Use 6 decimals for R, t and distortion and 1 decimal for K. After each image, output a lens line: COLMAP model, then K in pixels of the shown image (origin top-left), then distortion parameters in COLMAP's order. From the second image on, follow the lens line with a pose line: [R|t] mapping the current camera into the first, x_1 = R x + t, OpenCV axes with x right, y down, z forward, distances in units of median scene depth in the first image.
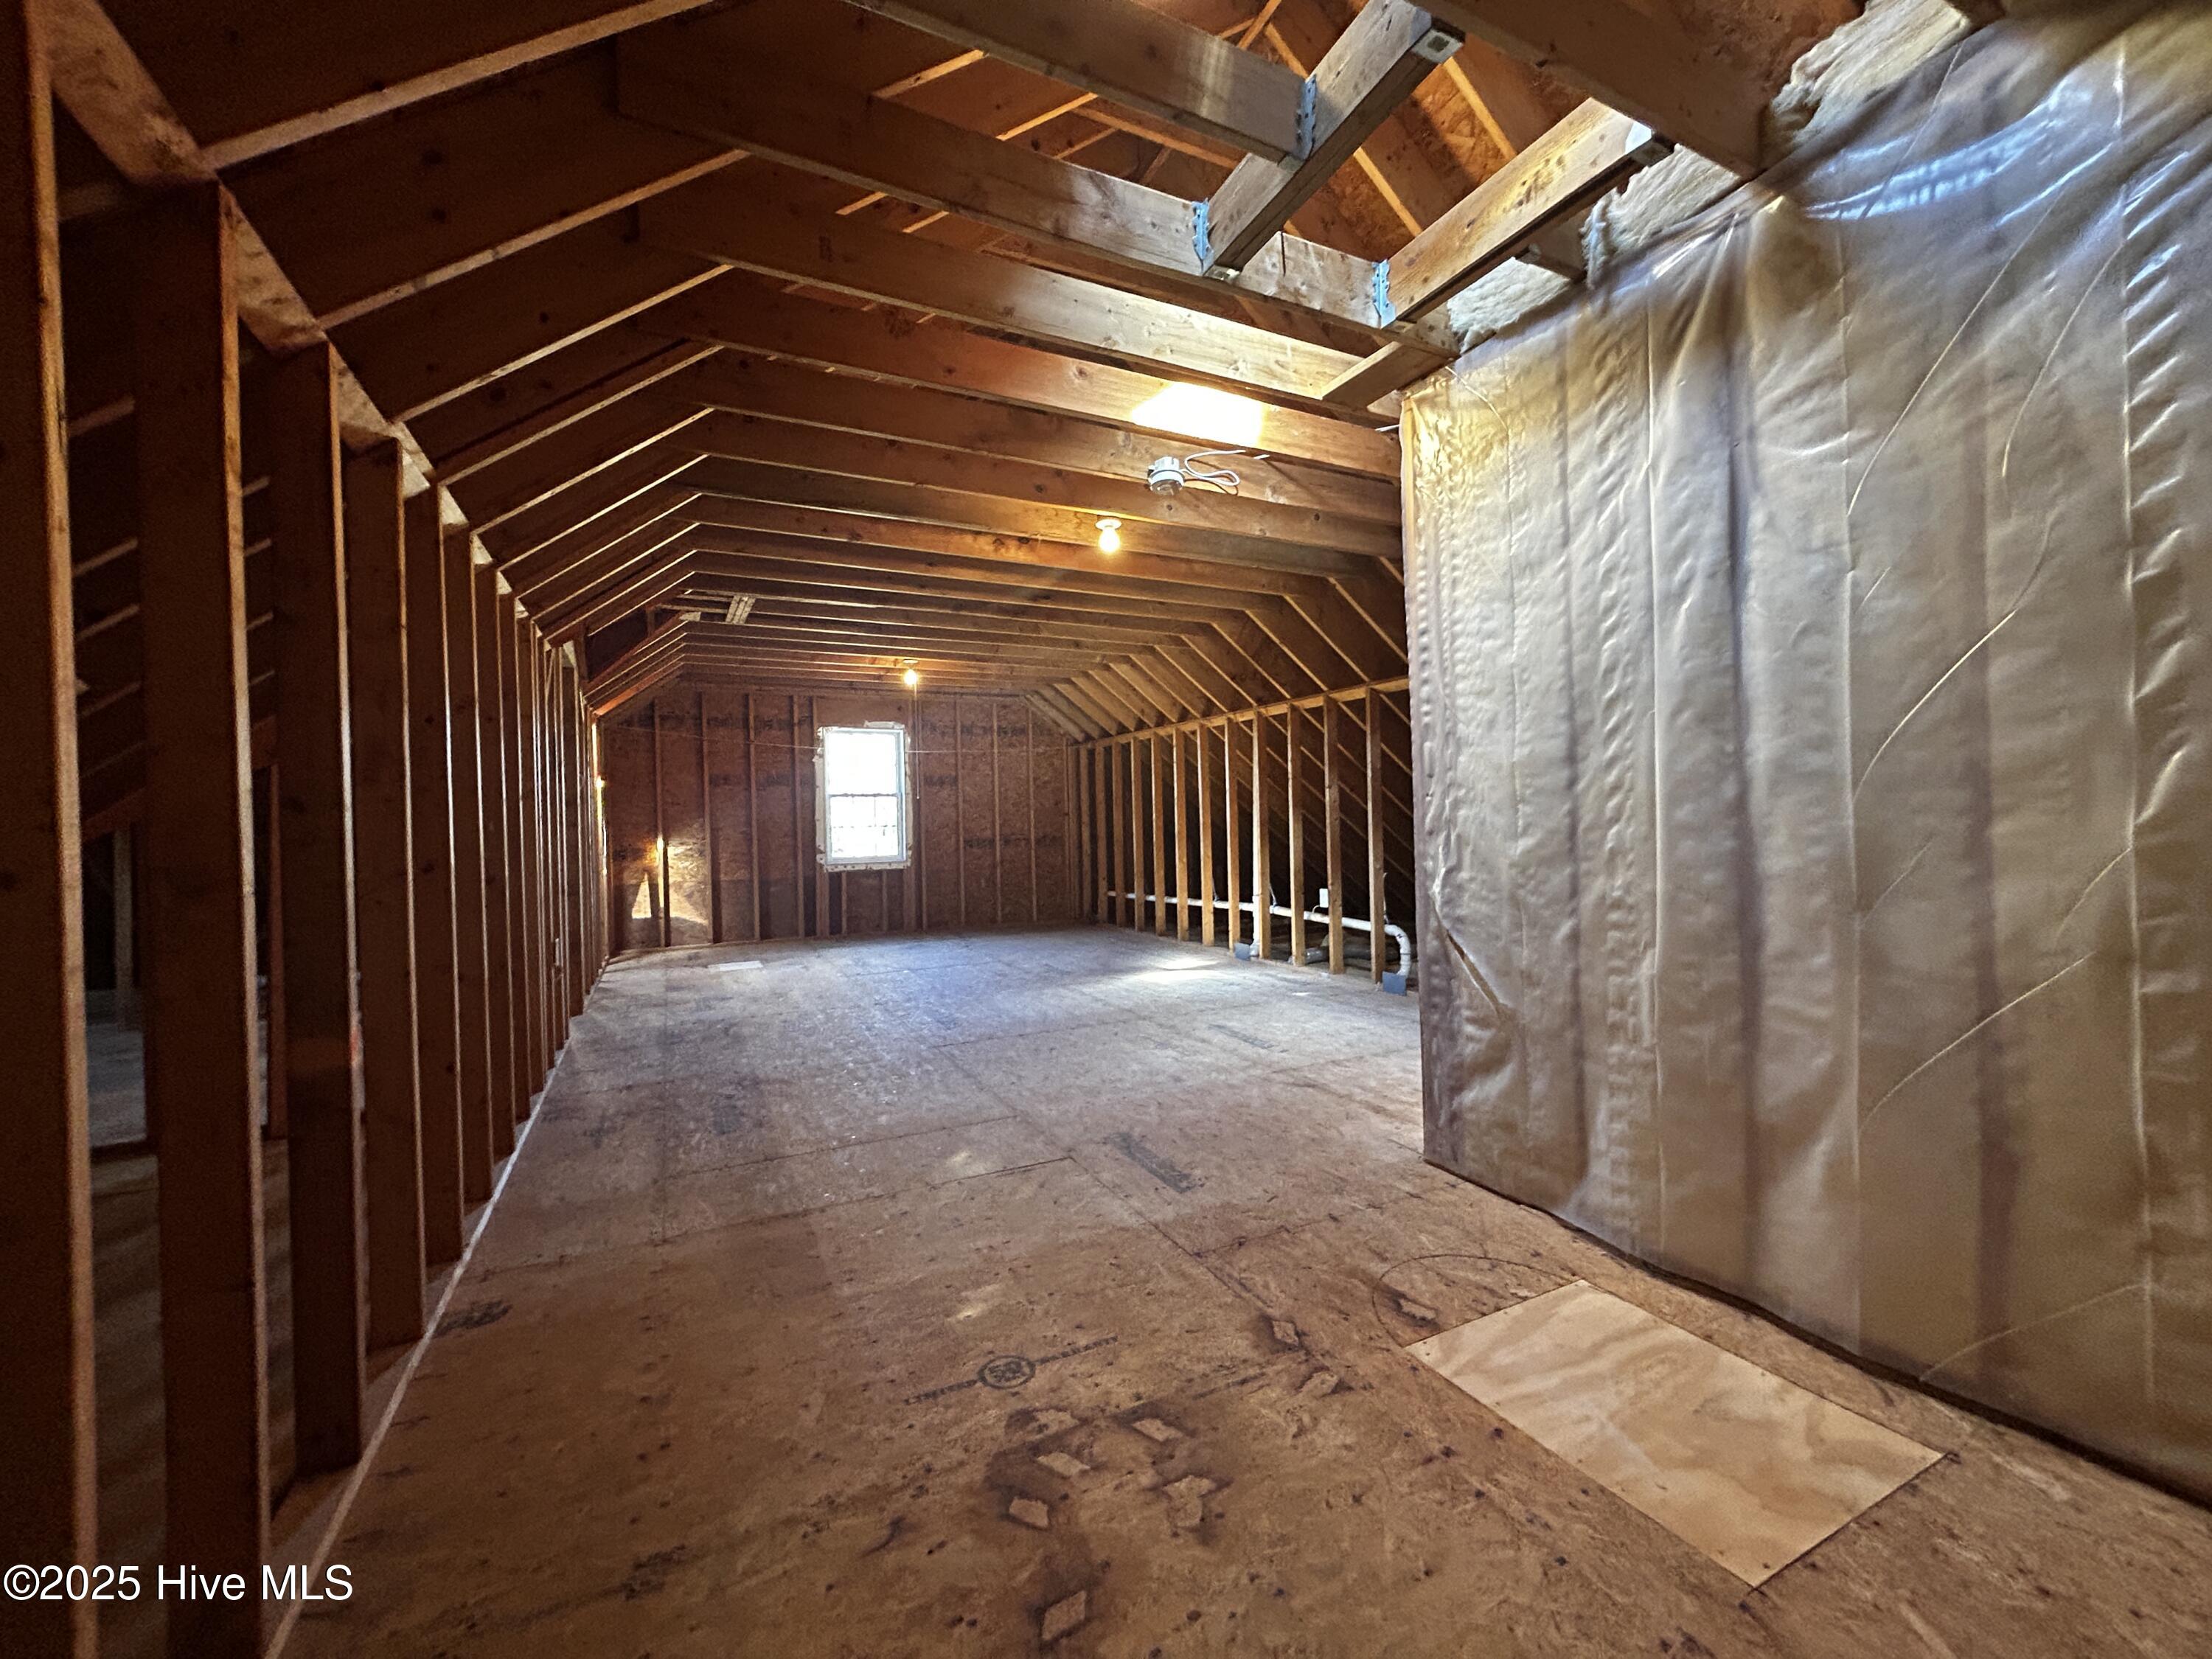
lens RADIAL K [[891.1, 0, 1114.9], [0, 891.1, 828.8], [0, 0, 1]] dist [0.000719, 0.000683]
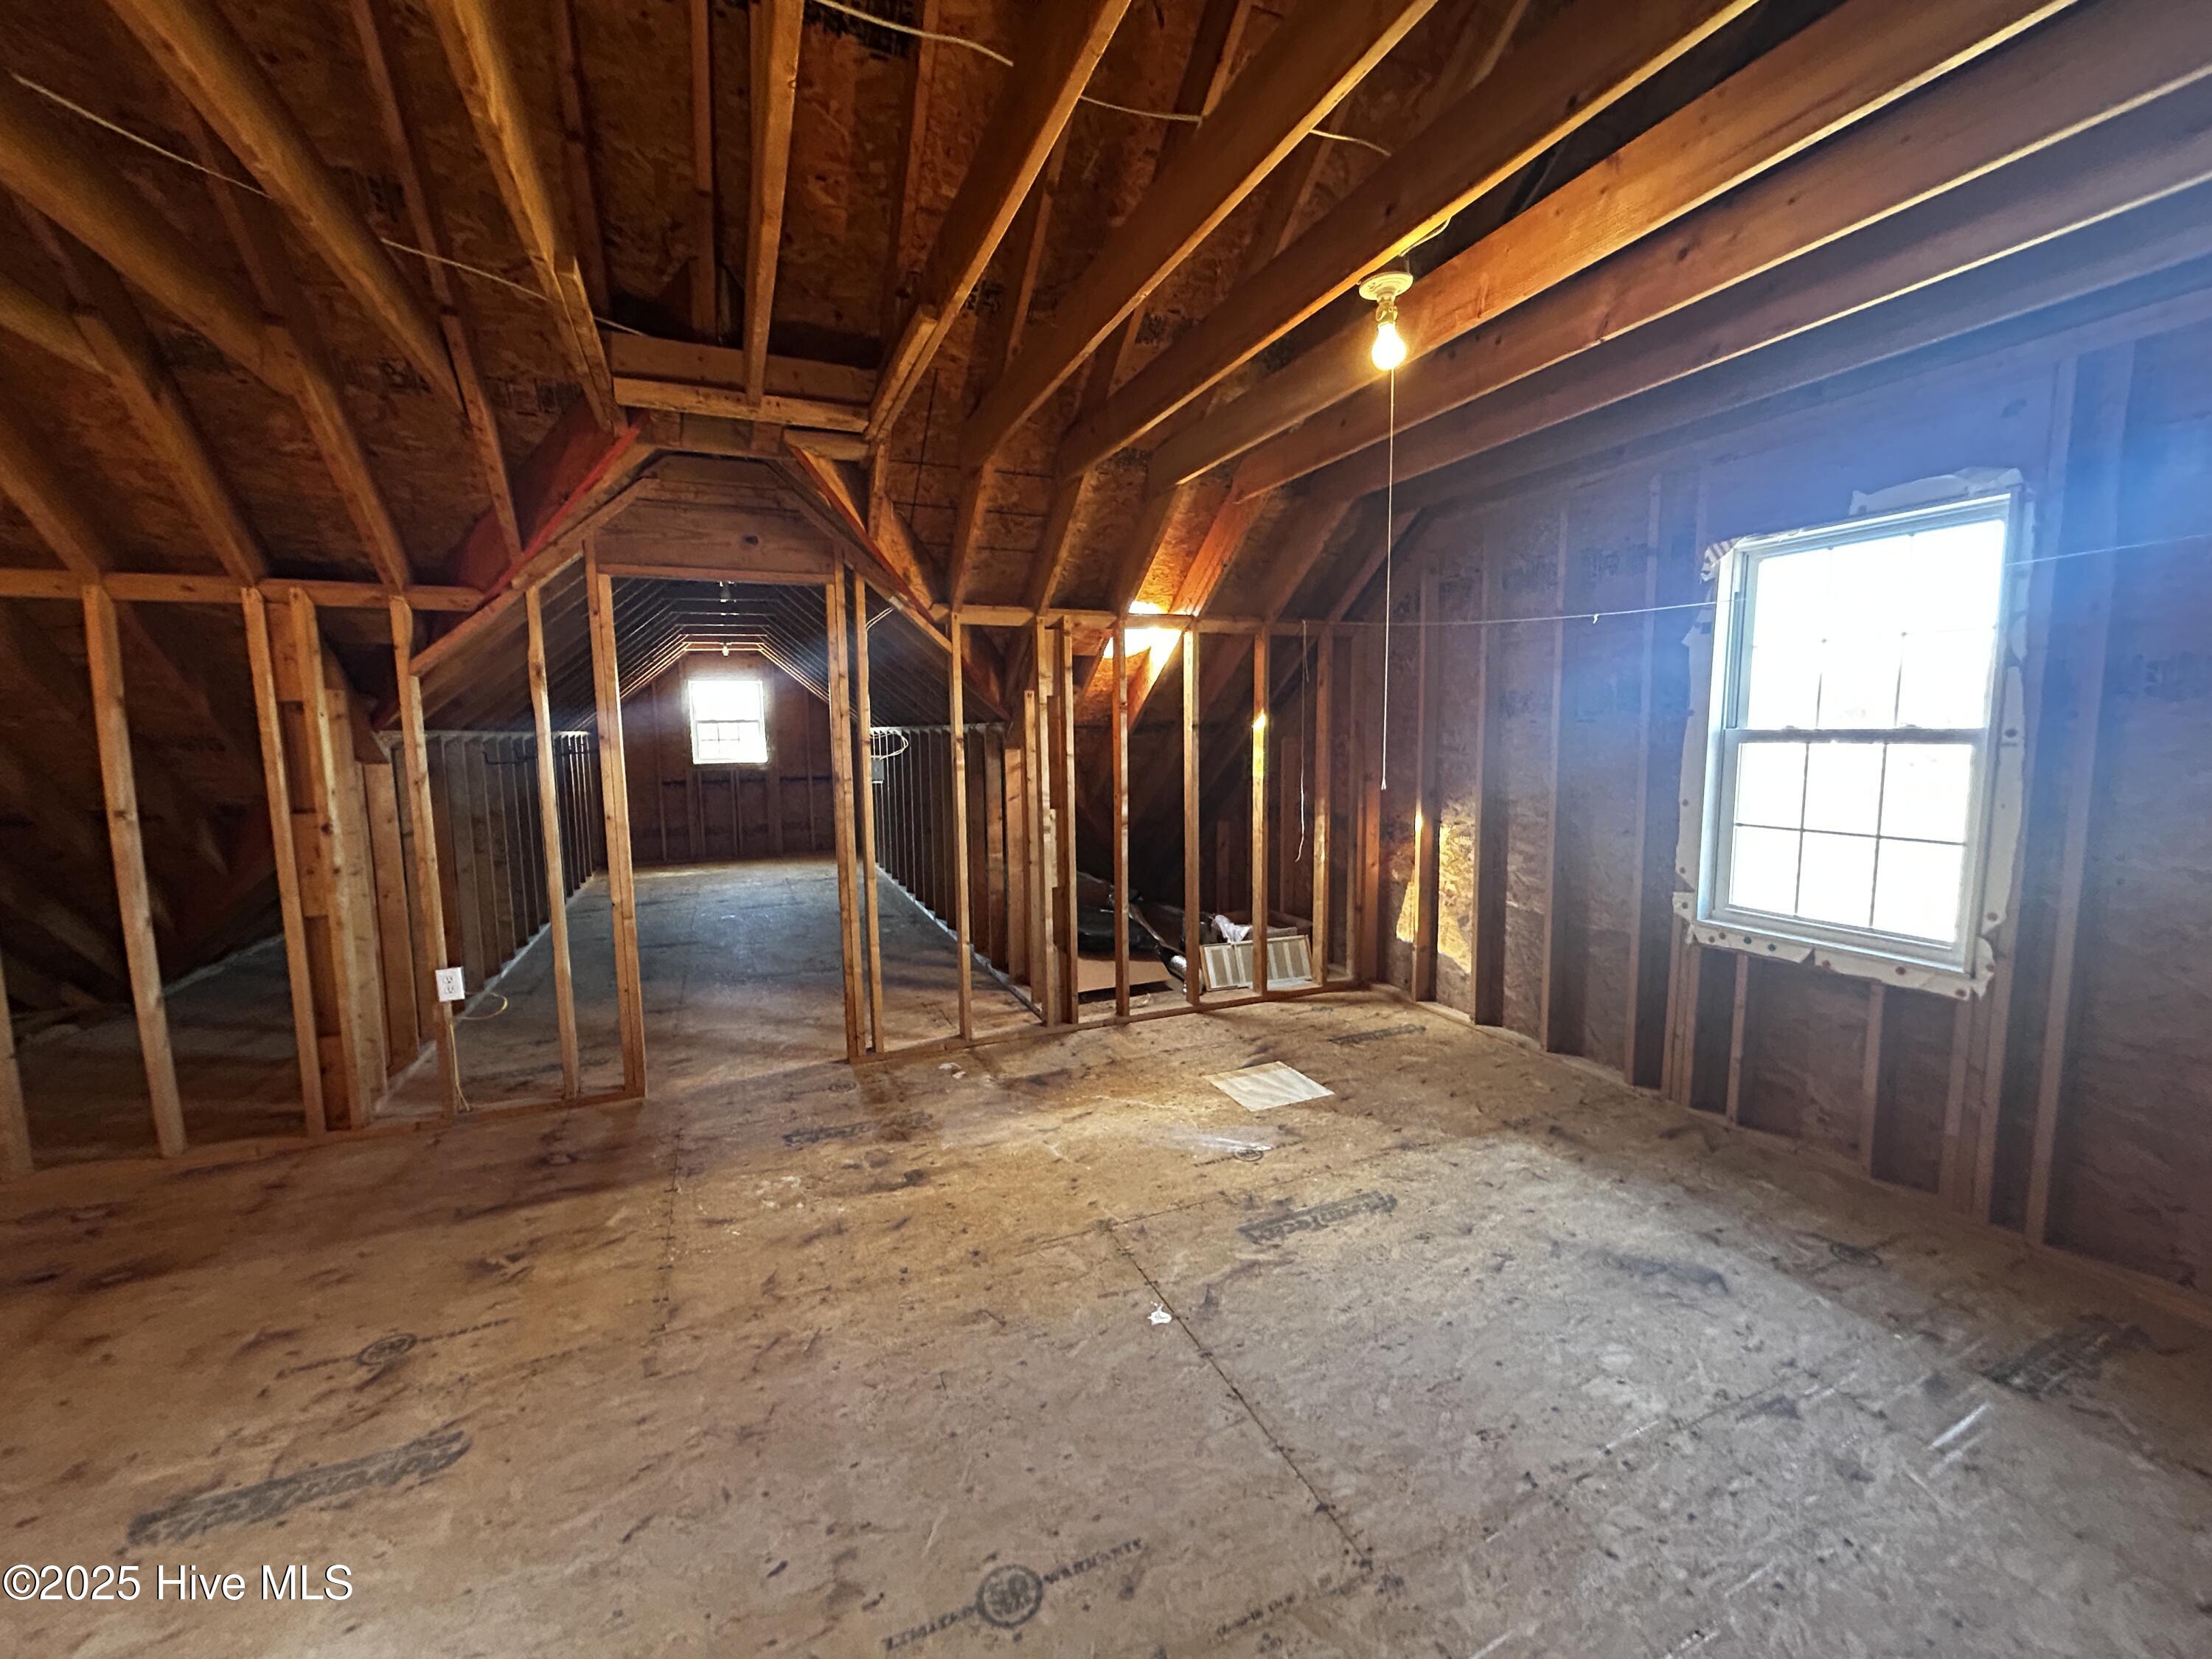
lens RADIAL K [[891.1, 0, 1103.9], [0, 891.1, 824.3], [0, 0, 1]] dist [0.000719, 0.000683]
pose [[-0.054633, 0.127341, -0.990353, 0.056878], [0.007204, 0.991859, 0.127137, -0.050761], [0.998481, -0.000189, -0.055105, 0.781249]]
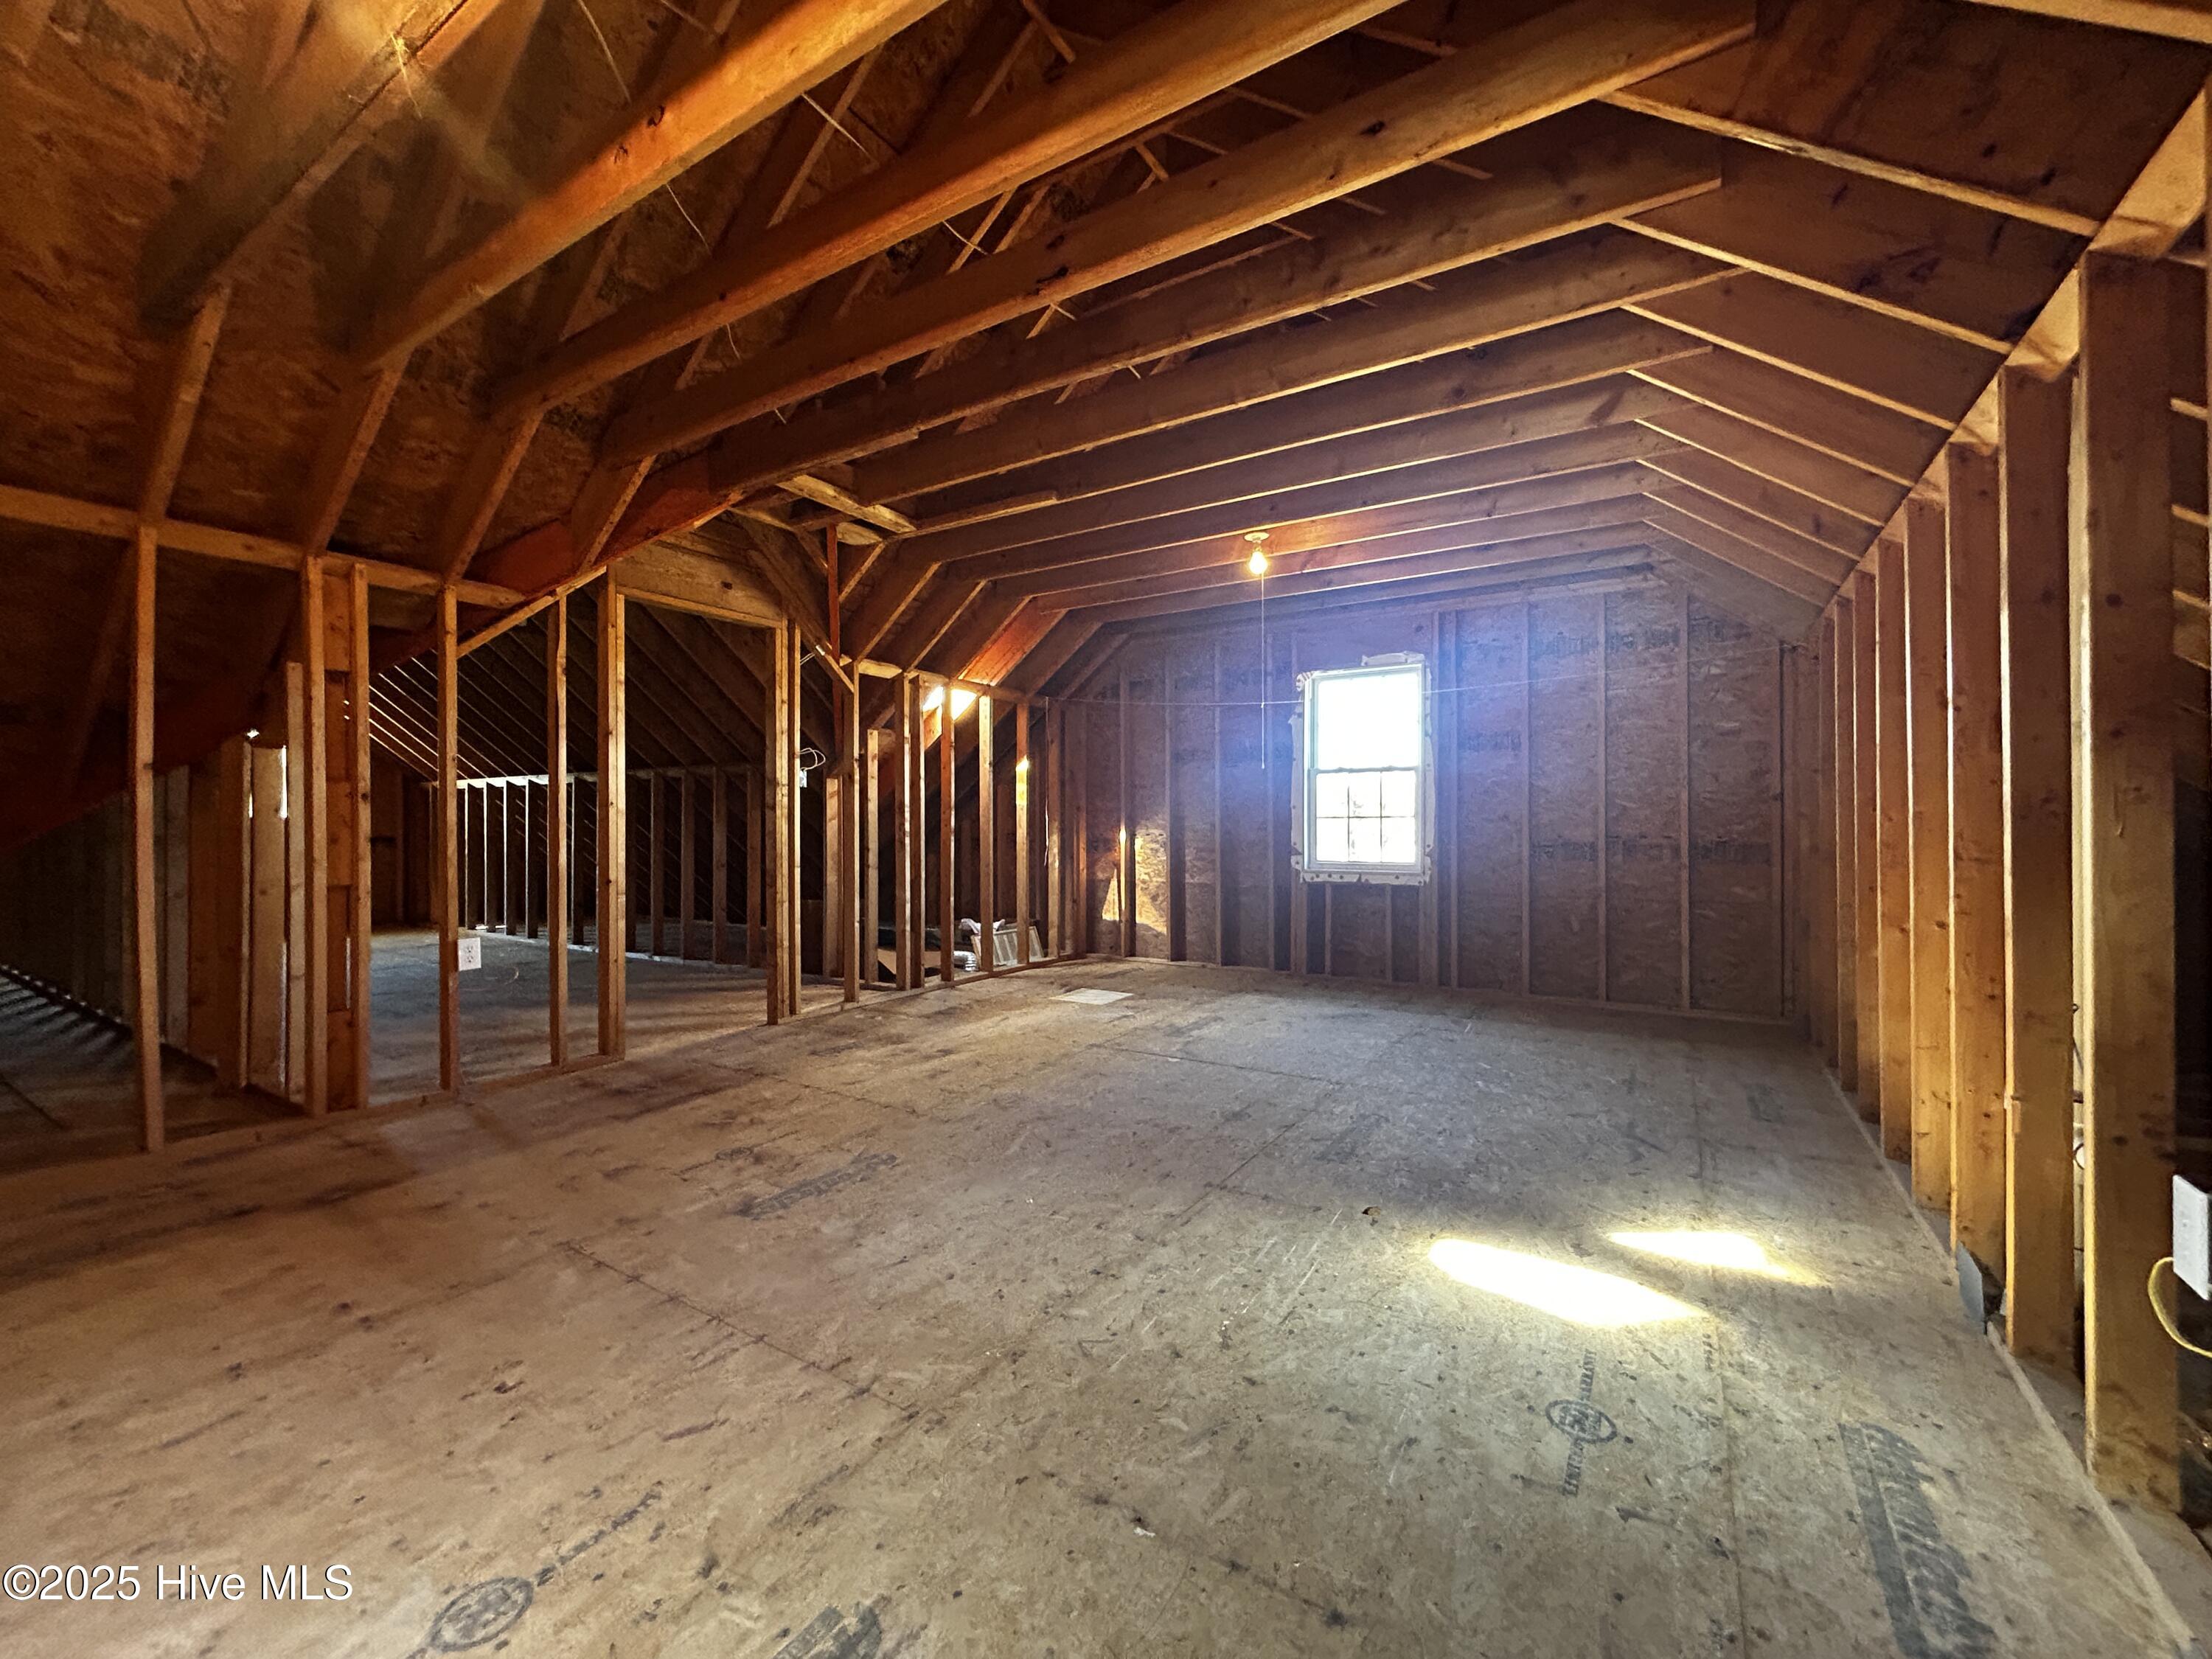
lens RADIAL K [[891.1, 0, 1096.2], [0, 891.1, 828.8], [0, 0, 1]] dist [0.000719, 0.000683]
pose [[0.518611, 0.020688, -0.854760, 0.190489], [-0.014992, 0.999774, 0.015101, -0.000753], [0.854879, 0.004983, 0.518803, 0.504599]]
